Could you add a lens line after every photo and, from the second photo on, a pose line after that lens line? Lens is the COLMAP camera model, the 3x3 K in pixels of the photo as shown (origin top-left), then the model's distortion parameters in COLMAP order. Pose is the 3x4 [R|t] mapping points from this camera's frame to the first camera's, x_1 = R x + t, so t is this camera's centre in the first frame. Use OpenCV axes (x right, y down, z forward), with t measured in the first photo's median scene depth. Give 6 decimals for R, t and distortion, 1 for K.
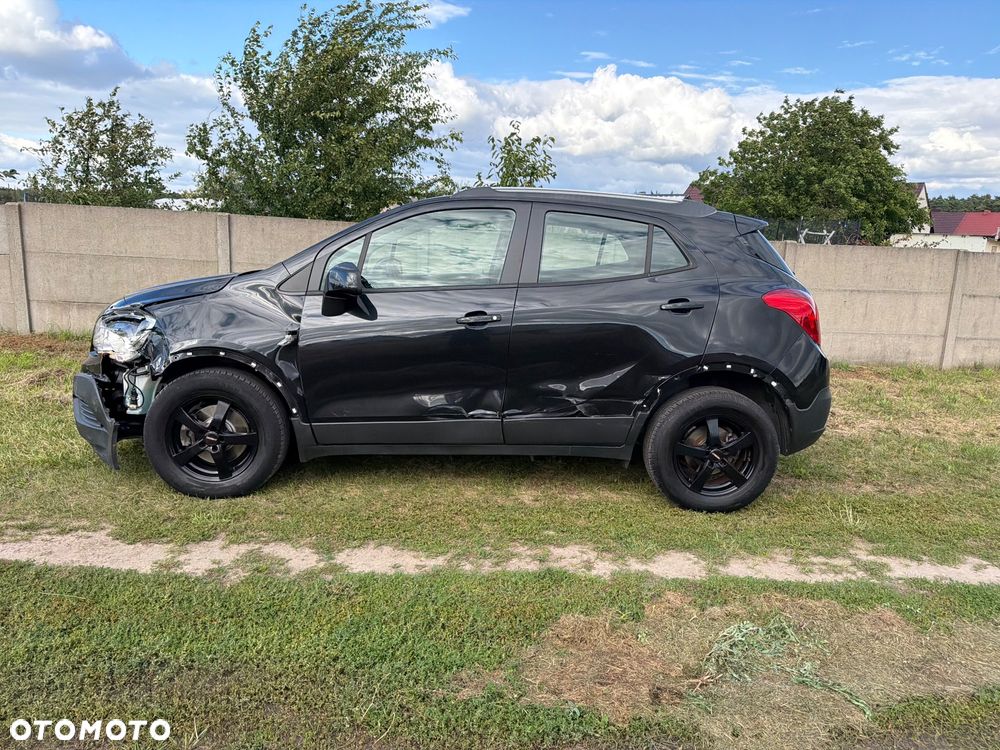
lens RADIAL K [[711.1, 0, 509.1], [0, 711.1, 366.5], [0, 0, 1]] dist [0.032600, -0.040191]
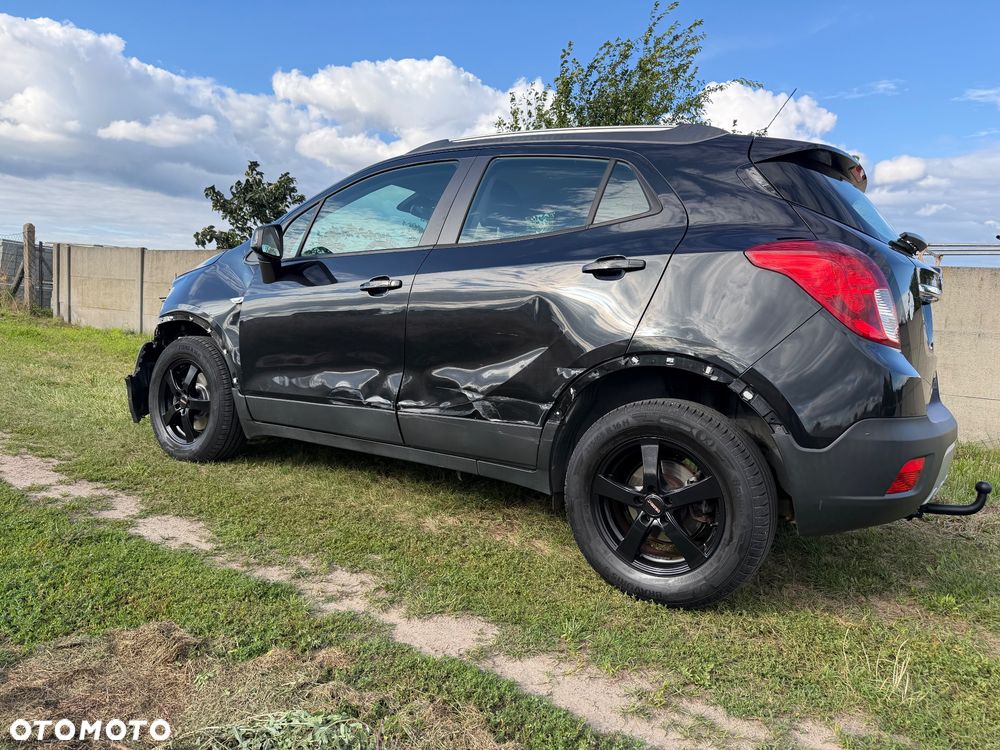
lens RADIAL K [[711.1, 0, 450.3], [0, 711.1, 365.4], [0, 0, 1]] dist [0.032600, -0.040191]
pose [[0.810339, 0.066273, -0.582202, 0.502294], [-0.135185, 0.987924, -0.075700, 0.075621], [0.570154, 0.140048, 0.809513, 0.381566]]
